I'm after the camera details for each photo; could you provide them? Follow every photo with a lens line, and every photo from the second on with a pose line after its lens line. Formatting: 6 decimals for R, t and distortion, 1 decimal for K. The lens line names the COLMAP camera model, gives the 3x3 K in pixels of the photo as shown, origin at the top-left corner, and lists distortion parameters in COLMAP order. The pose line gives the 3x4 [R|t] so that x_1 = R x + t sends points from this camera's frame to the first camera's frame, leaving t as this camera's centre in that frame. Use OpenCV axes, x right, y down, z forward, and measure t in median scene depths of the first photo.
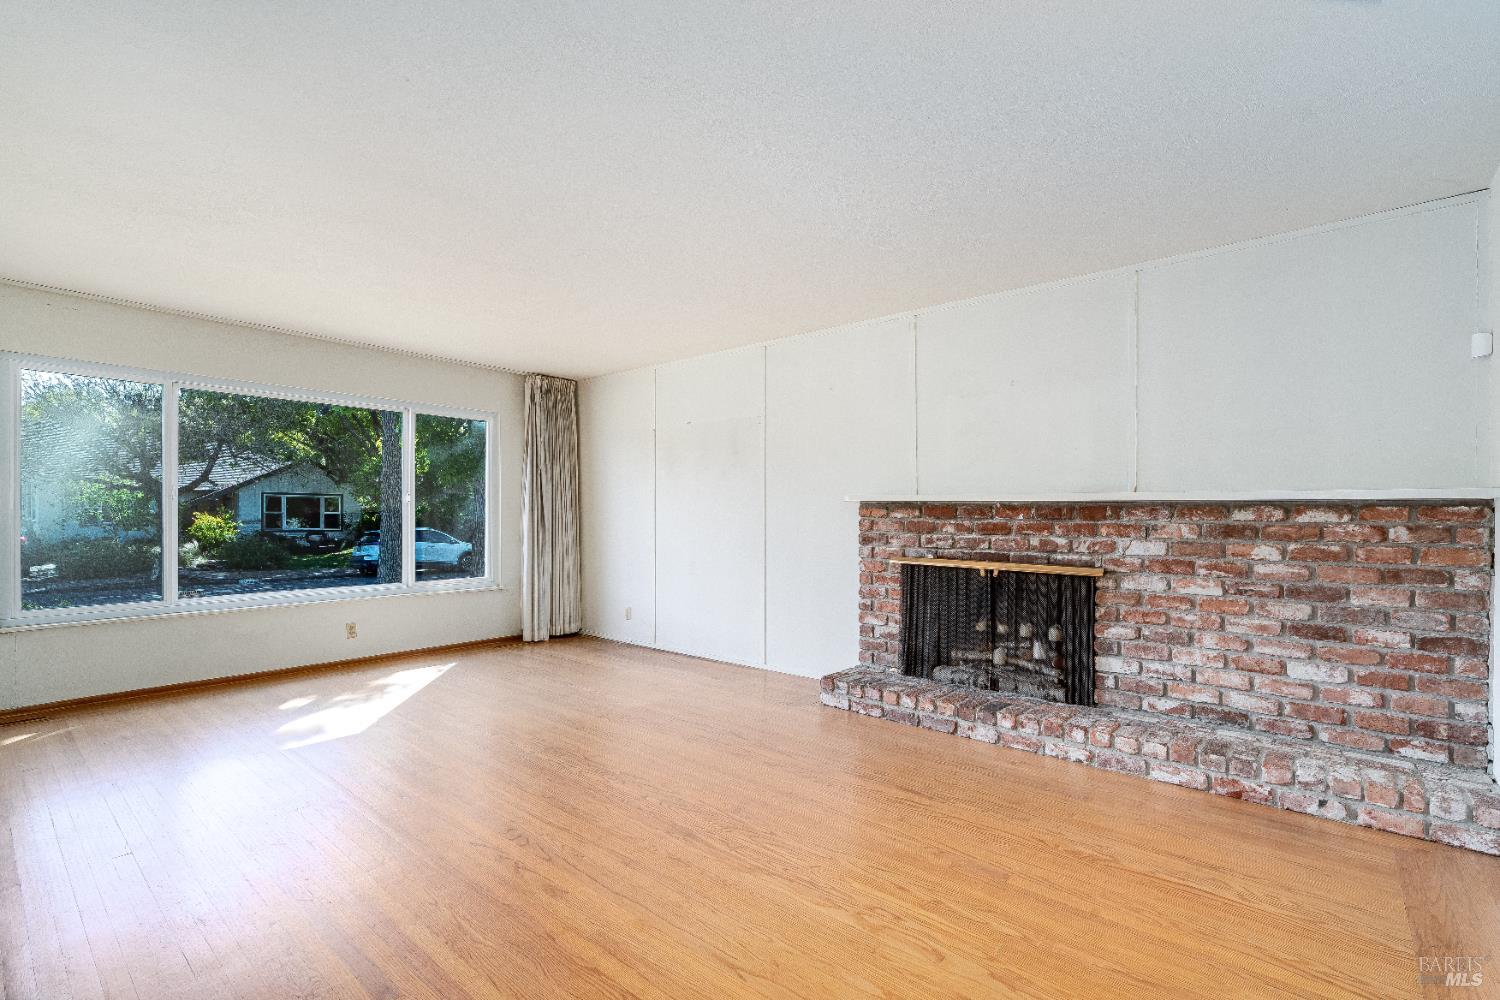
lens RADIAL K [[686.4, 0, 748.9], [0, 686.4, 508.2], [0, 0, 1]] dist [0.003682, 0.000484]
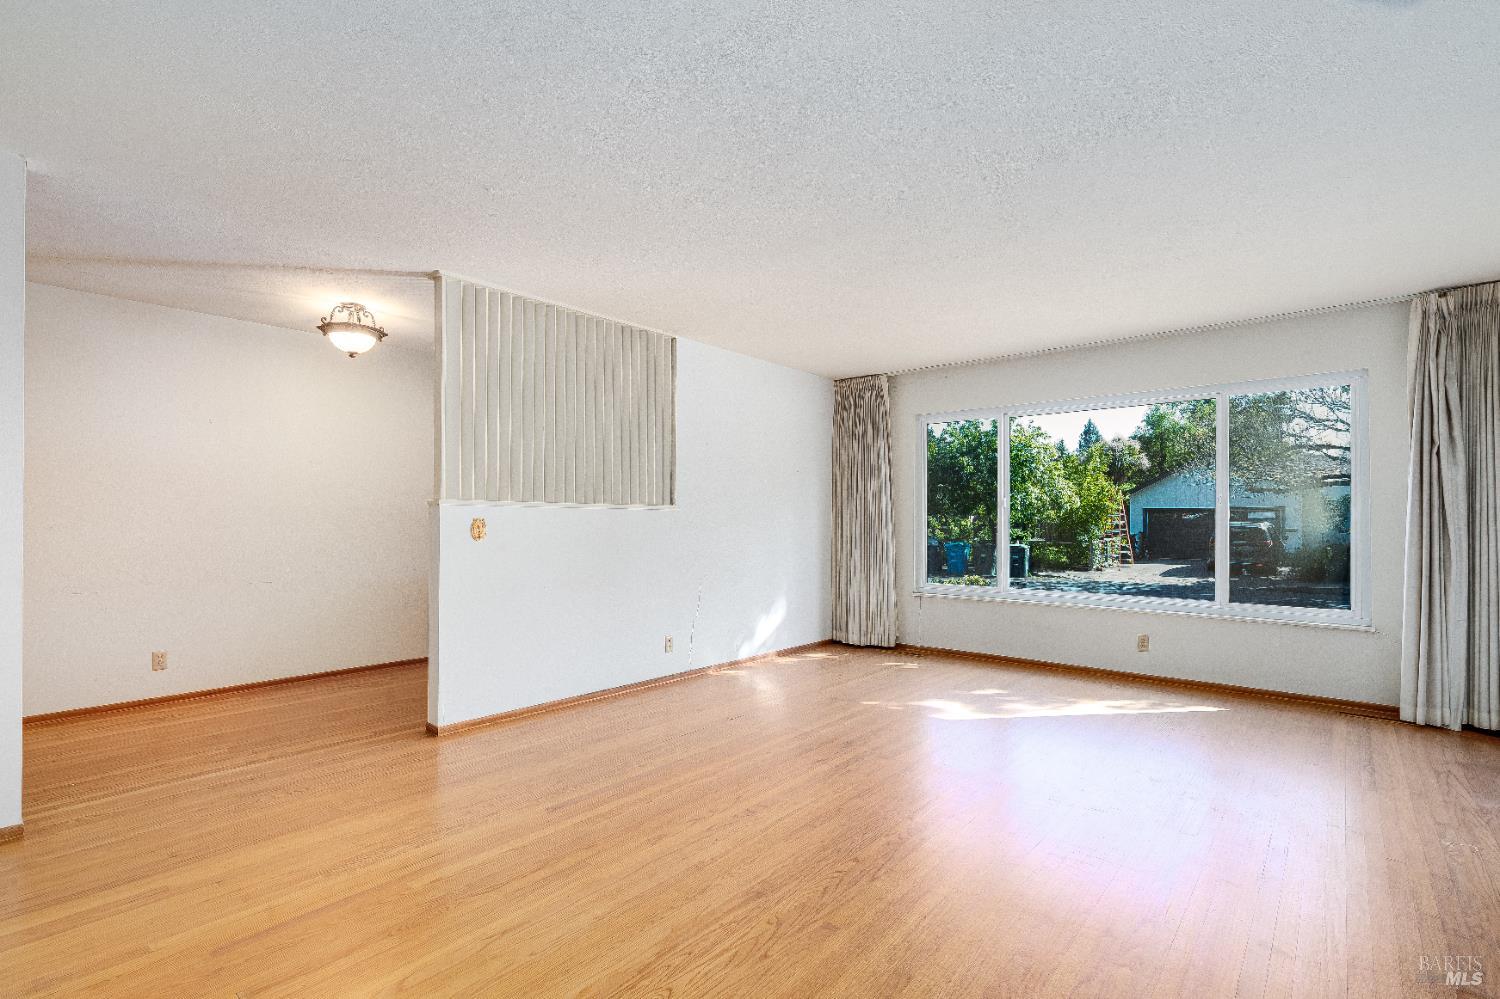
lens RADIAL K [[686.4, 0, 749.2], [0, 686.4, 513.6], [0, 0, 1]] dist [0.003682, 0.000484]
pose [[0.013644, -0.012084, -0.999834, 0.302383], [0.007540, 0.999900, -0.011982, 0.006846], [0.999878, -0.007375, 0.013734, 0.388640]]
